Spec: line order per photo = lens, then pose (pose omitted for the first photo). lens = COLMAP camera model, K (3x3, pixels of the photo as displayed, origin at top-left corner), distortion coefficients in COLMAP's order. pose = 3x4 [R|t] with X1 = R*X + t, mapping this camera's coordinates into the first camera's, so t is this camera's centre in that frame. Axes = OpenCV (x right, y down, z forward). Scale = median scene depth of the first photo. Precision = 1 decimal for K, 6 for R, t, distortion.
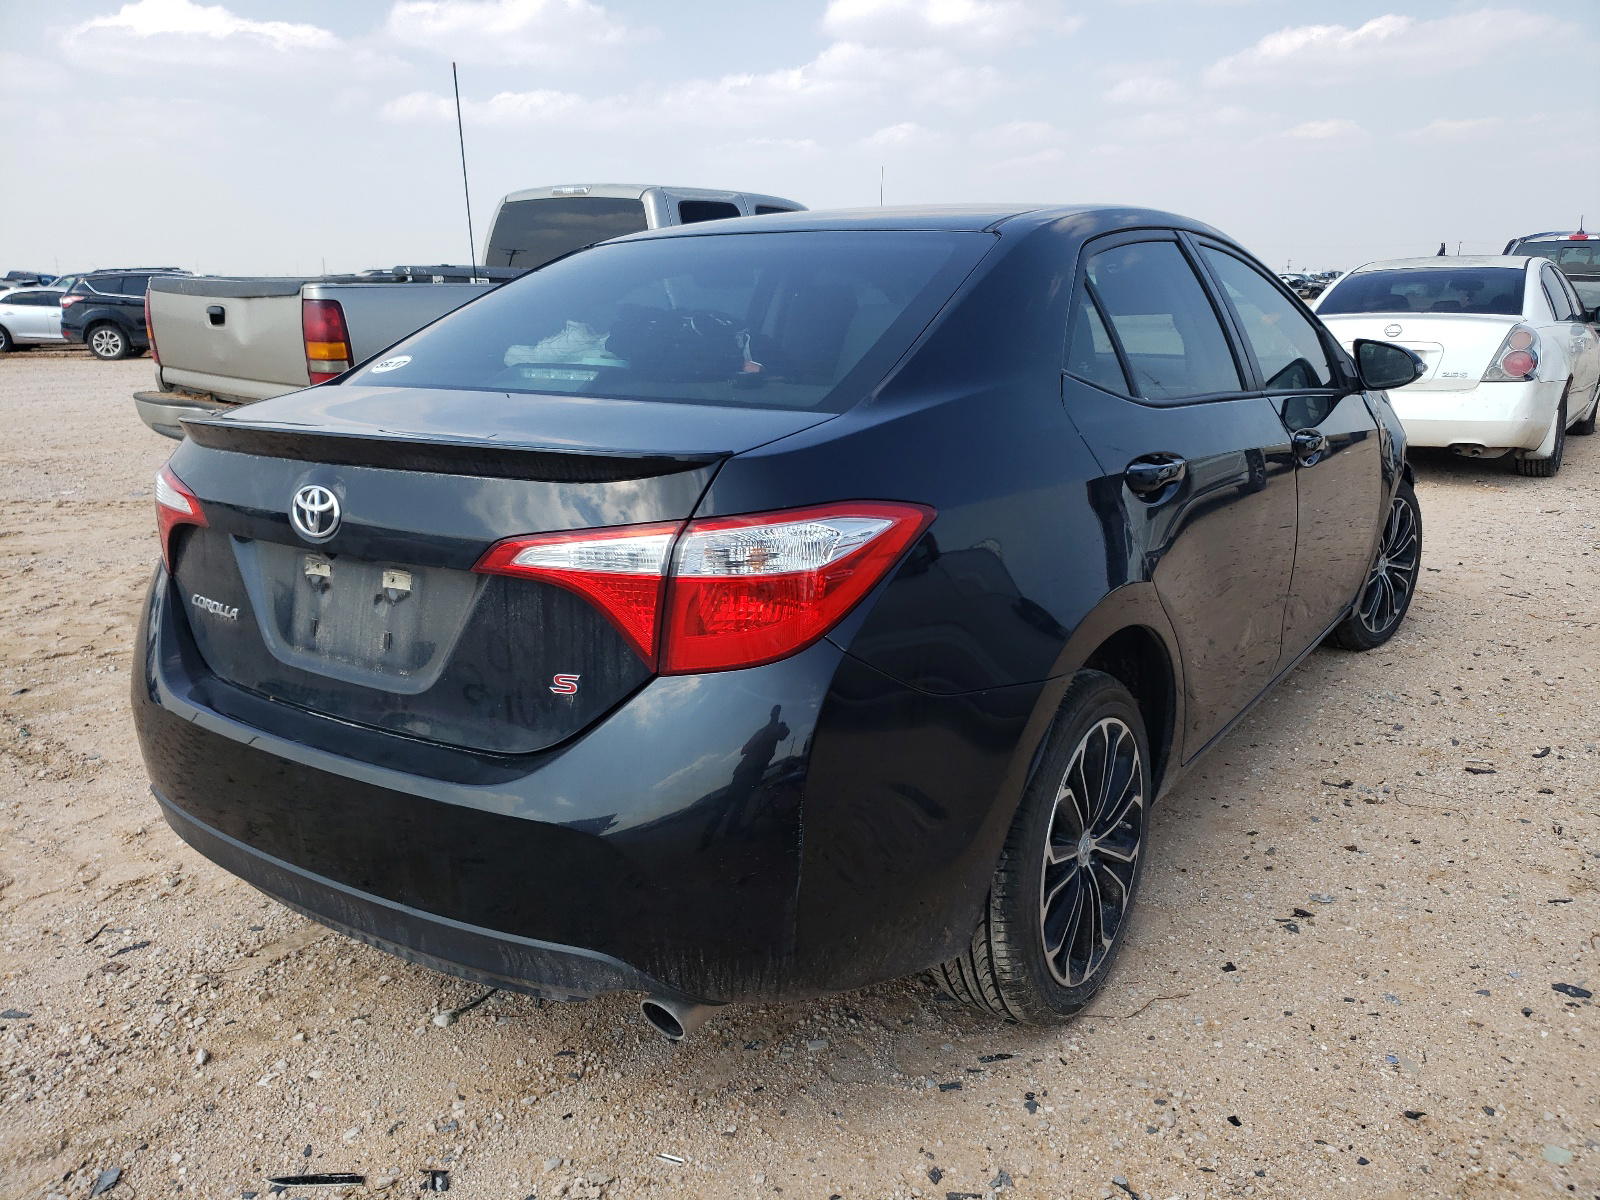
lens RADIAL K [[1376.1, 0, 800.0], [0, 1376.1, 600.0], [0, 0, 1]] dist [0.004041, -0.006007]
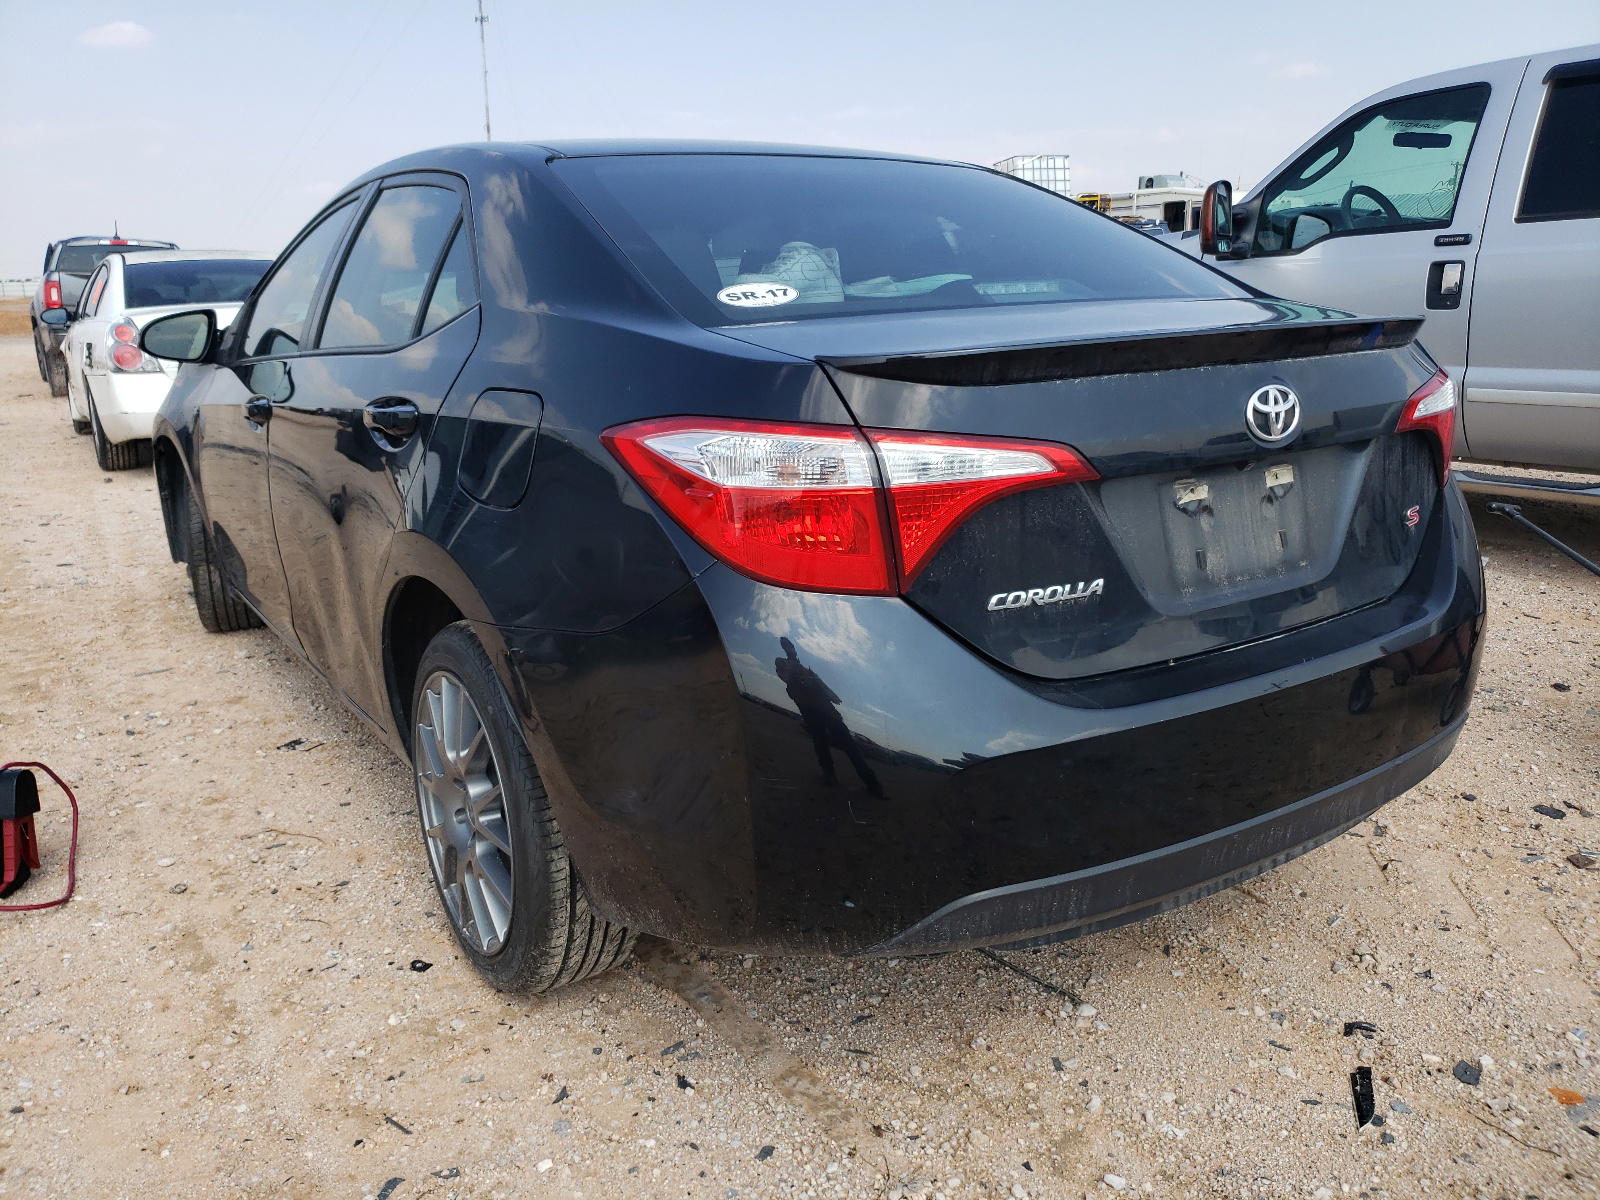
lens RADIAL K [[1376.1, 0, 800.0], [0, 1376.1, 600.0], [0, 0, 1]] dist [0.004041, -0.006007]
pose [[0.304949, -0.213023, 0.928239, -1.269725], [0.234981, 0.961360, 0.143427, -0.143697], [-0.922925, 0.174380, 0.343222, 0.950931]]
